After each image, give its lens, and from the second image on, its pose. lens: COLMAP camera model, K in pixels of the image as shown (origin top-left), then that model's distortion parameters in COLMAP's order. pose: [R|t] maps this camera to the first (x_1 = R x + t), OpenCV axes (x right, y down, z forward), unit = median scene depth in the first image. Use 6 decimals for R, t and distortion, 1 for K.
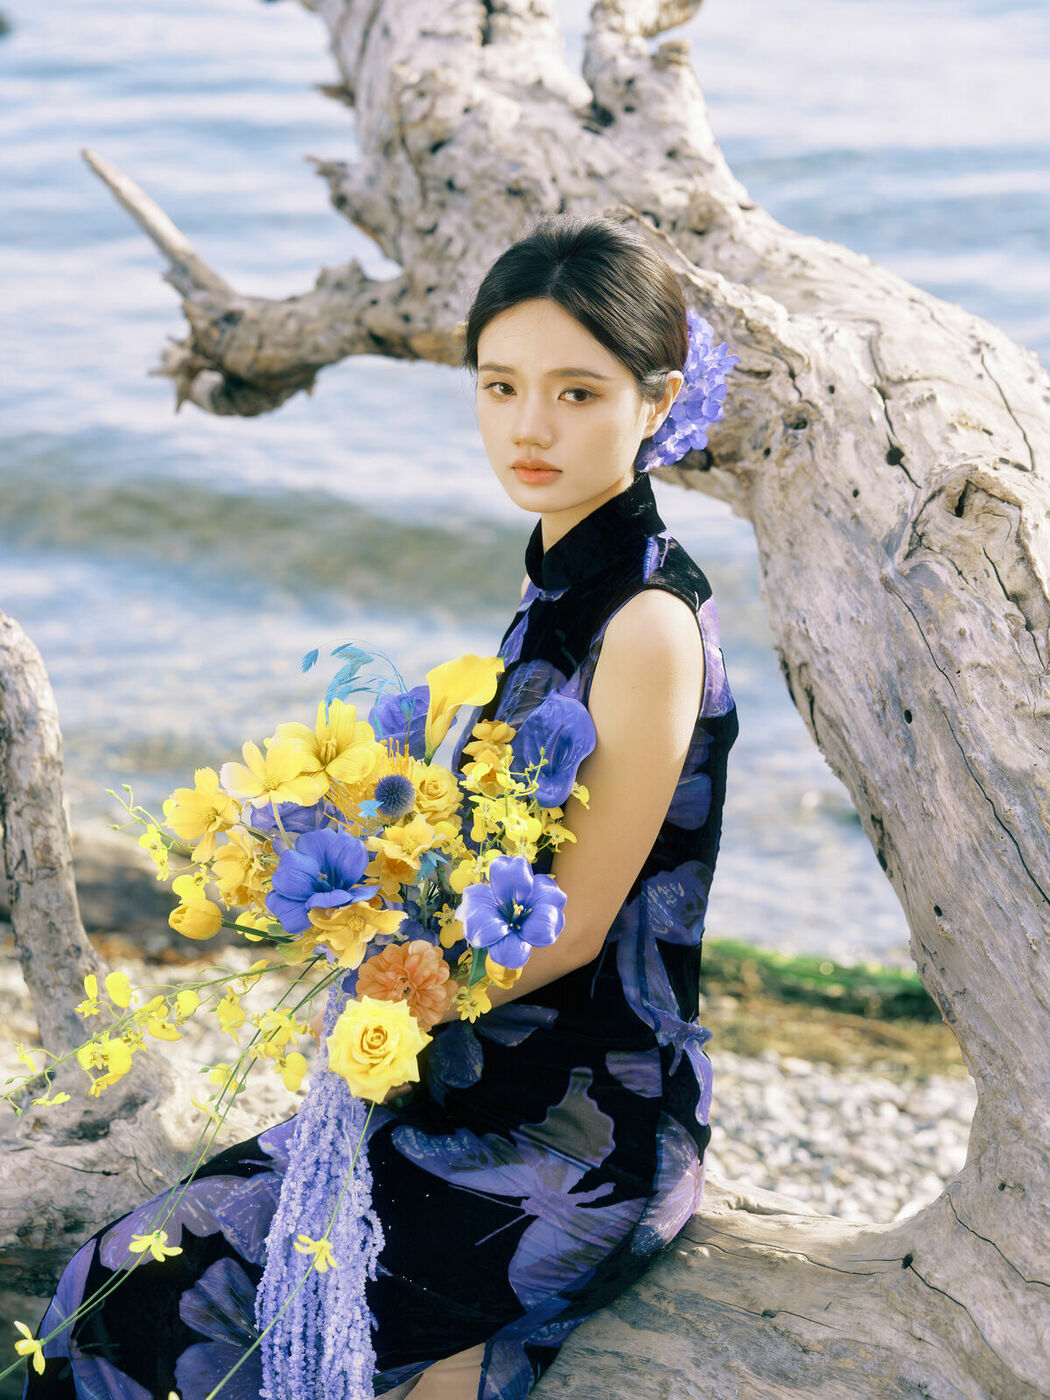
lens RADIAL K [[3583.7, 0, 525.0], [0, 3583.7, 700.0], [0, 0, 1]] dist [0.116056, -0.673555]
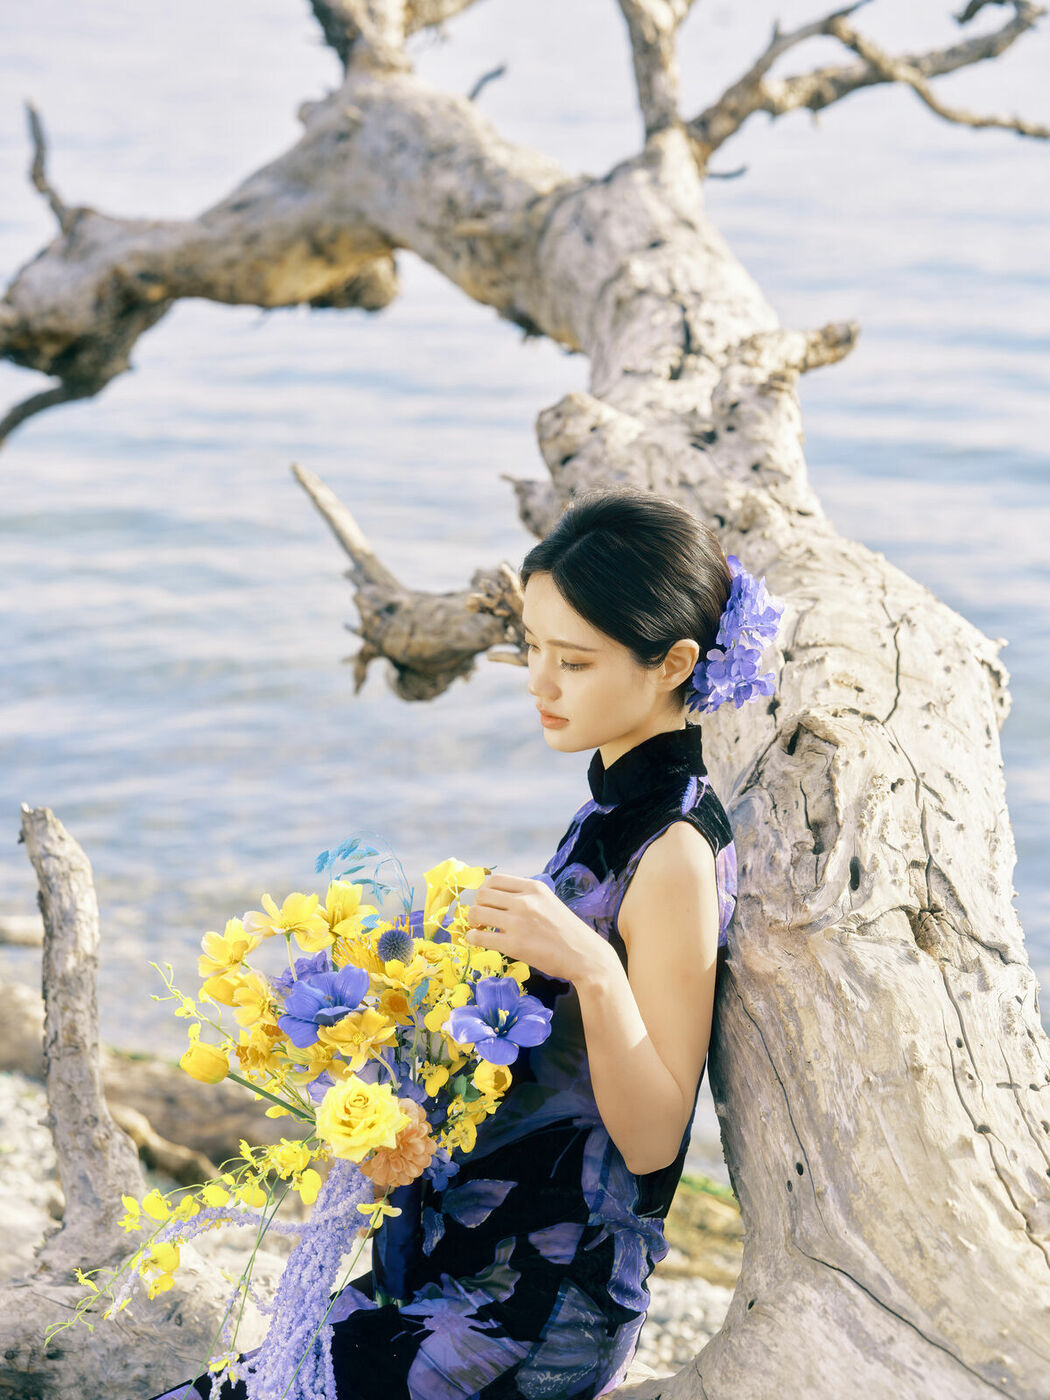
lens RADIAL K [[3619.7, 0, 525.0], [0, 3619.7, 700.0], [0, 0, 1]] dist [-0.042523, 0.910611]
pose [[0.973636, 0.029854, -0.226146, 0.272270], [-0.056143, 0.992265, -0.110721, 0.057427], [0.221091, 0.120498, 0.967780, -0.111693]]
